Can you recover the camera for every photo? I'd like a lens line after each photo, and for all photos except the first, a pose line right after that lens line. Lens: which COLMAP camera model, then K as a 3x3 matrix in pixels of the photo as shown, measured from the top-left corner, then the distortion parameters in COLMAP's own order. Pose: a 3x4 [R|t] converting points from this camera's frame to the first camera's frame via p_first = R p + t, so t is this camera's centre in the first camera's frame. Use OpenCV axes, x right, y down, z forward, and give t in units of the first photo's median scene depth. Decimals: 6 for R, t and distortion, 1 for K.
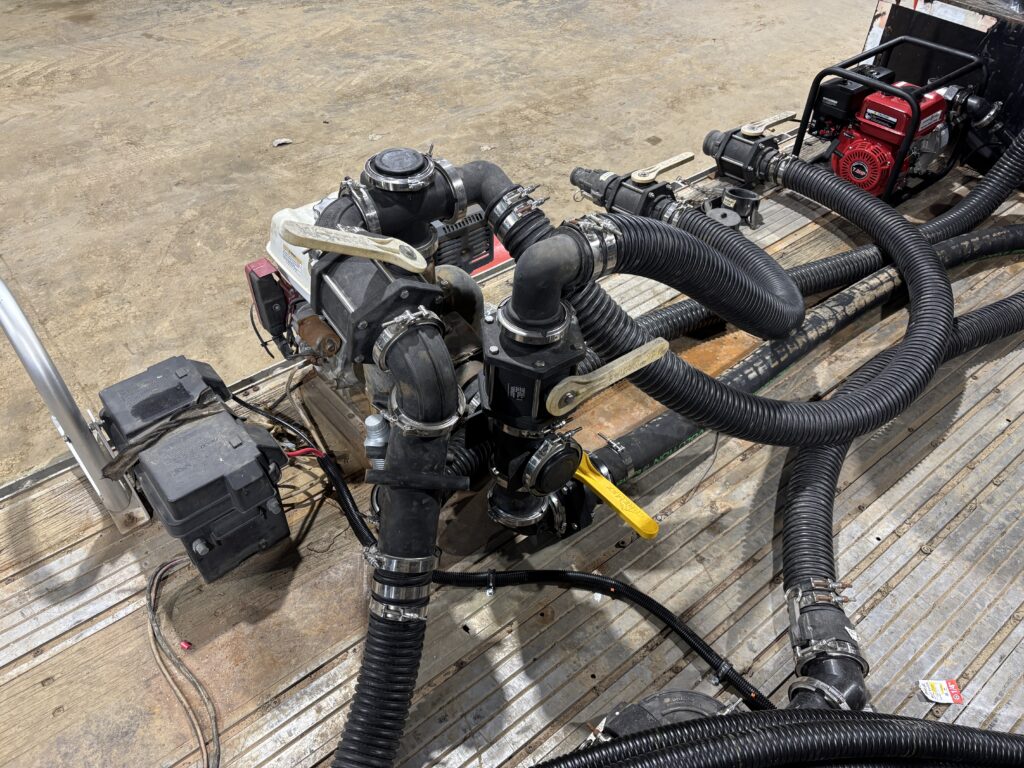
lens RADIAL K [[775.6, 0, 508.7], [0, 775.6, 375.8], [0, 0, 1]] dist [0.031448, -0.024093]
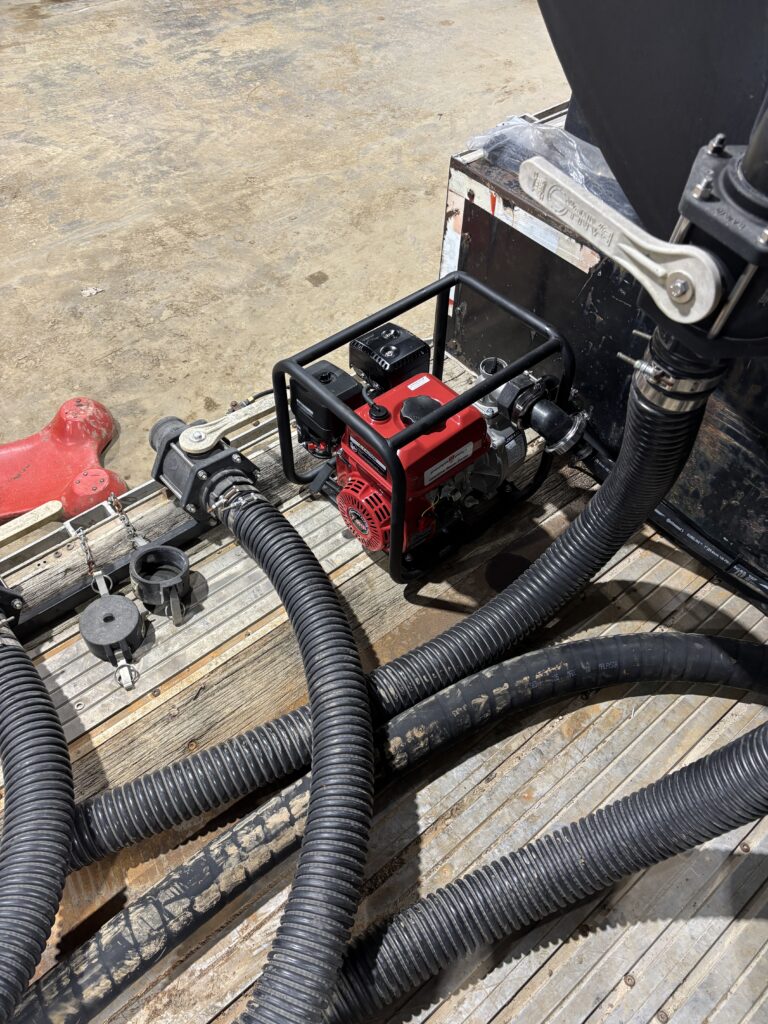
lens RADIAL K [[775.6, 0, 384.3], [0, 775.6, 515.1], [0, 0, 1]] dist [0.031448, -0.024093]
pose [[0.999773, -0.008490, 0.019537, 0.240265], [0.005619, 0.989770, 0.142561, -0.185545], [-0.020548, -0.142419, 0.989593, 0.215392]]
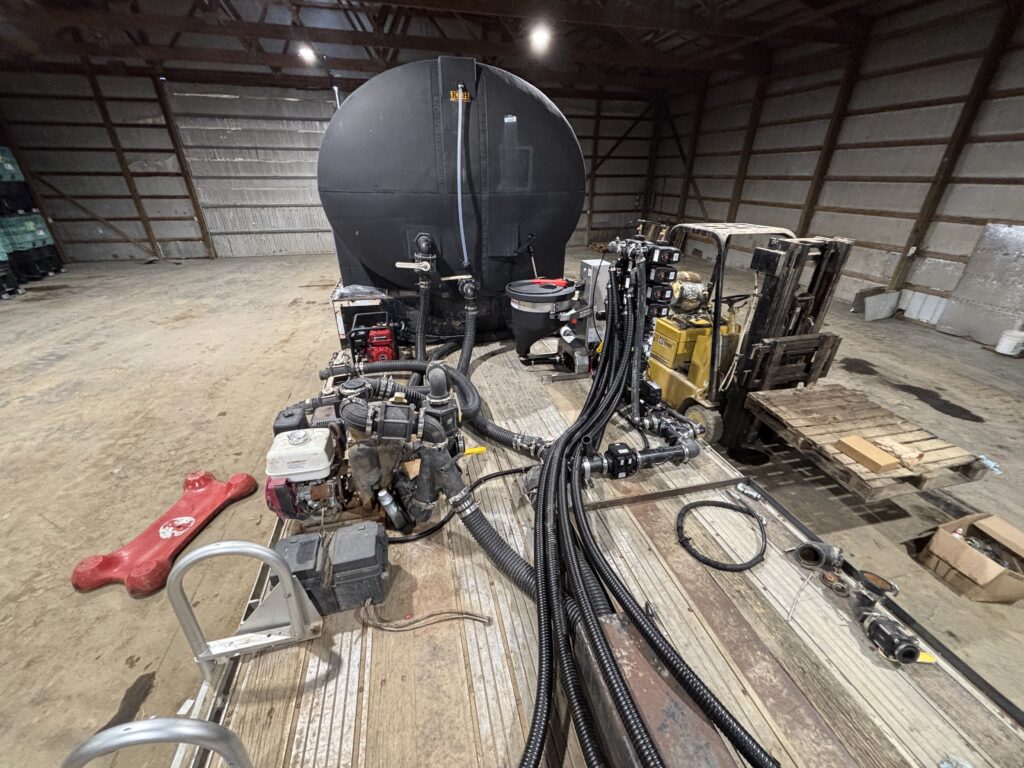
lens RADIAL K [[412.5, 0, 511.4], [0, 412.5, 383.8], [0, 0, 1]] dist [0.001885, -0.001165]
pose [[0.420321, -0.414000, 0.807425, -0.281010], [0.620676, 0.780279, 0.076976, -0.016144], [-0.661885, 0.468795, 0.584927, -0.035381]]
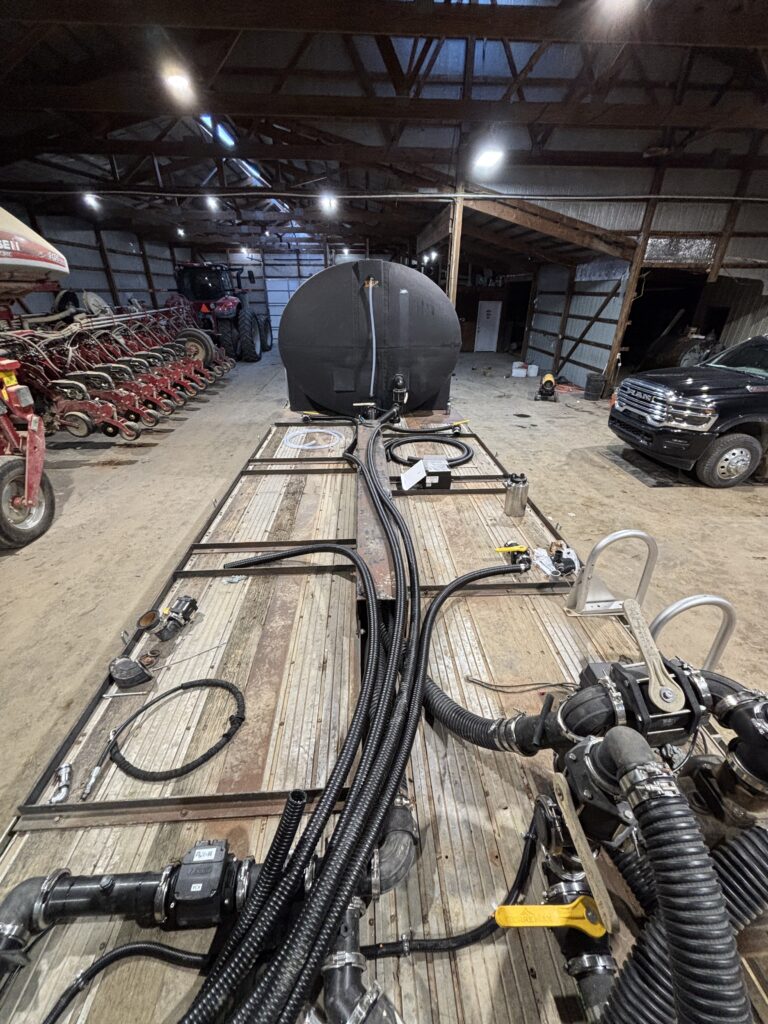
lens RADIAL K [[412.5, 0, 384.7], [0, 412.5, 511.6], [0, 0, 1]] dist [0.001885, -0.001165]
pose [[-0.578750, 0.373116, -0.725143, 0.159673], [-0.563714, 0.459513, 0.686349, -0.140400], [0.589301, 0.805997, -0.055613, 0.110639]]
